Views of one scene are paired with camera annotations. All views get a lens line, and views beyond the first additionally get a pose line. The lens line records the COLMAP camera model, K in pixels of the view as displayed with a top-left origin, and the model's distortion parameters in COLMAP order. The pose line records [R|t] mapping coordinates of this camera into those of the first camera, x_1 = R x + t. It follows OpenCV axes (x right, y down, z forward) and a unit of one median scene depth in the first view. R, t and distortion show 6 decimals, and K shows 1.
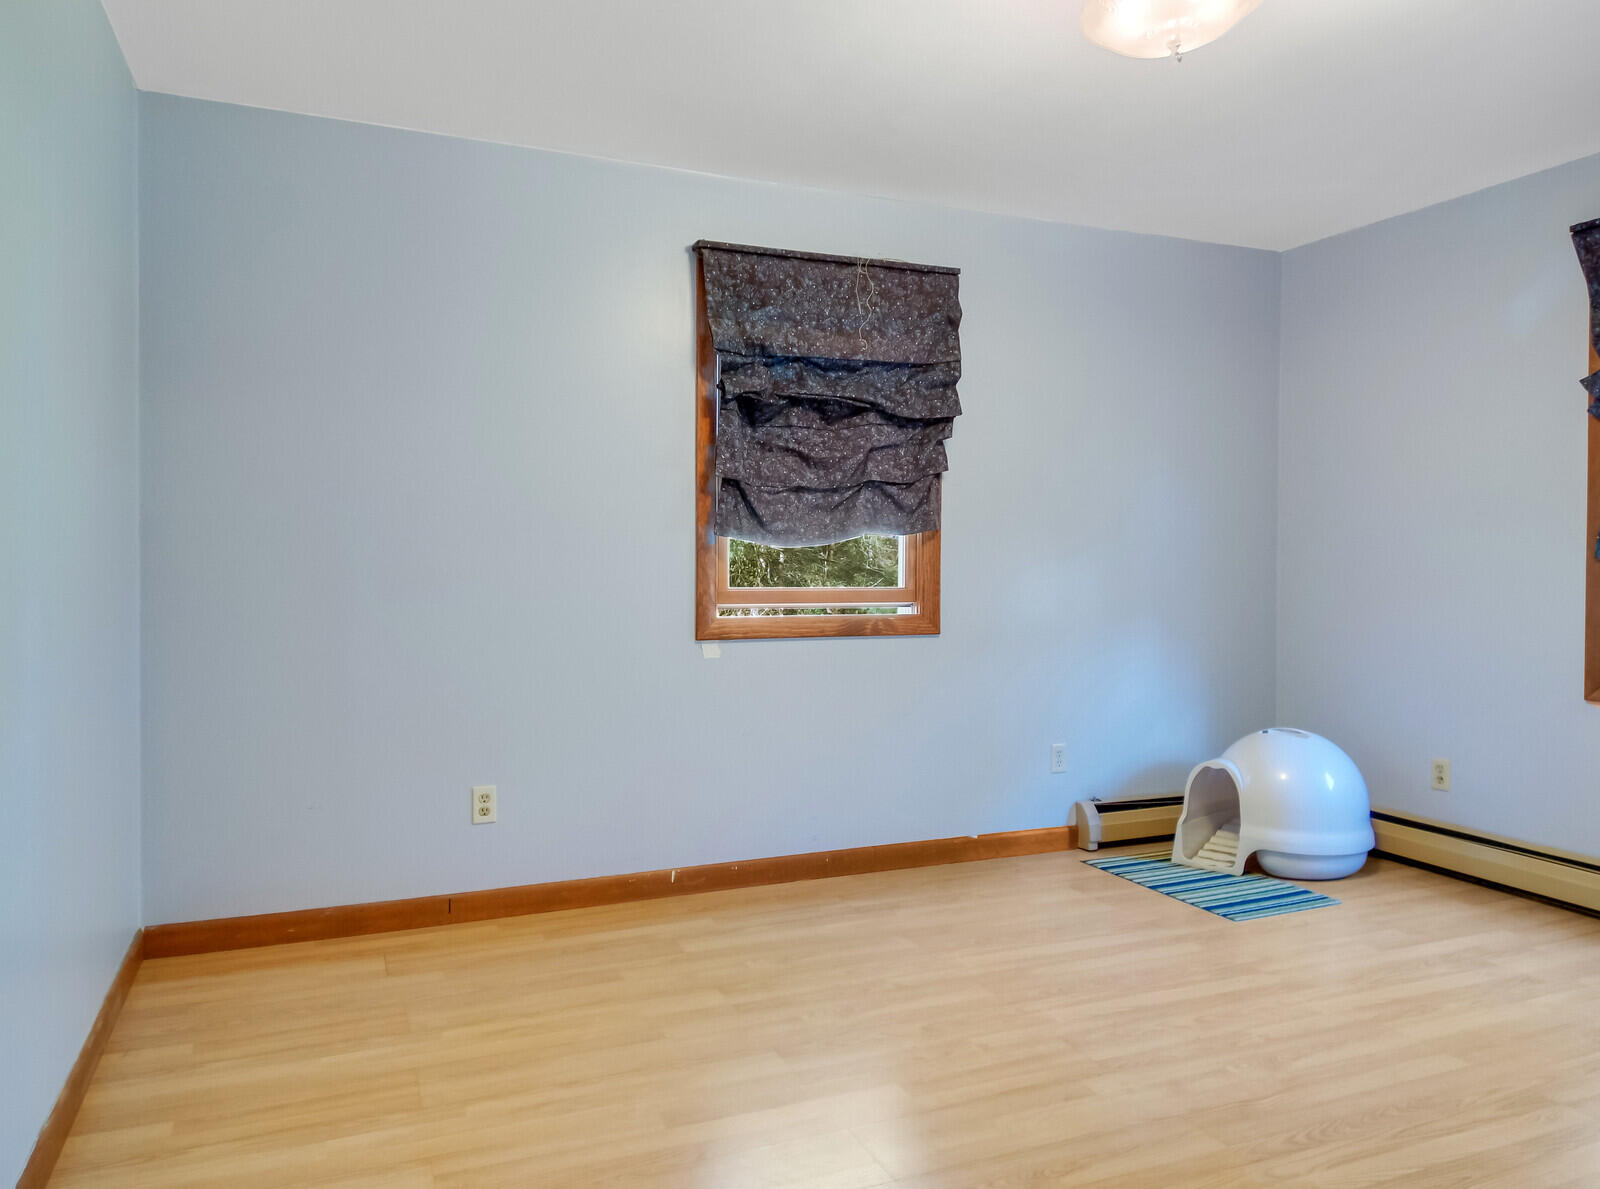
lens RADIAL K [[1080.7, 0, 800.4], [0, 1080.7, 592.7], [0, 0, 1]] dist [-0.015702, -0.003645]
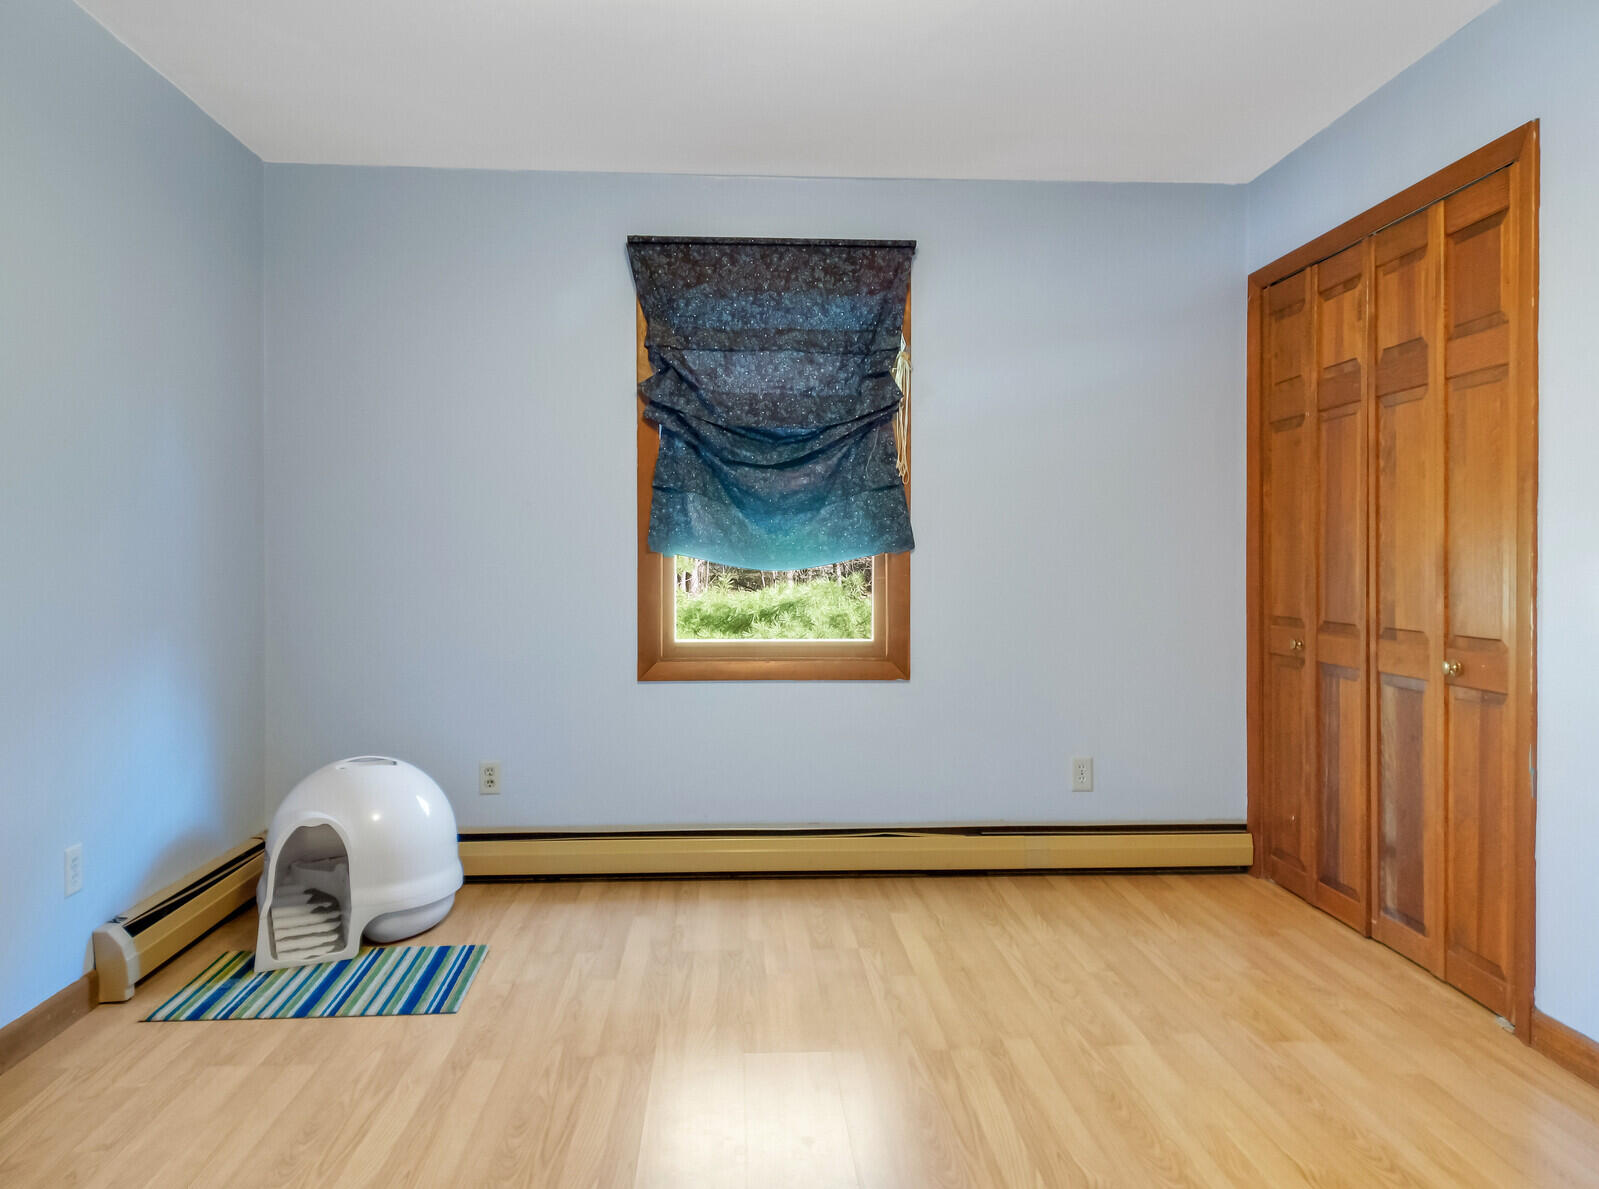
lens RADIAL K [[1080.1, 0, 796.0], [0, 1080.1, 579.5], [0, 0, 1]] dist [-0.015702, -0.003645]
pose [[0.332860, -0.019490, 0.942775, -0.212836], [0.023982, 0.999638, 0.012198, -0.010319], [-0.942671, 0.018549, 0.333207, 0.443118]]
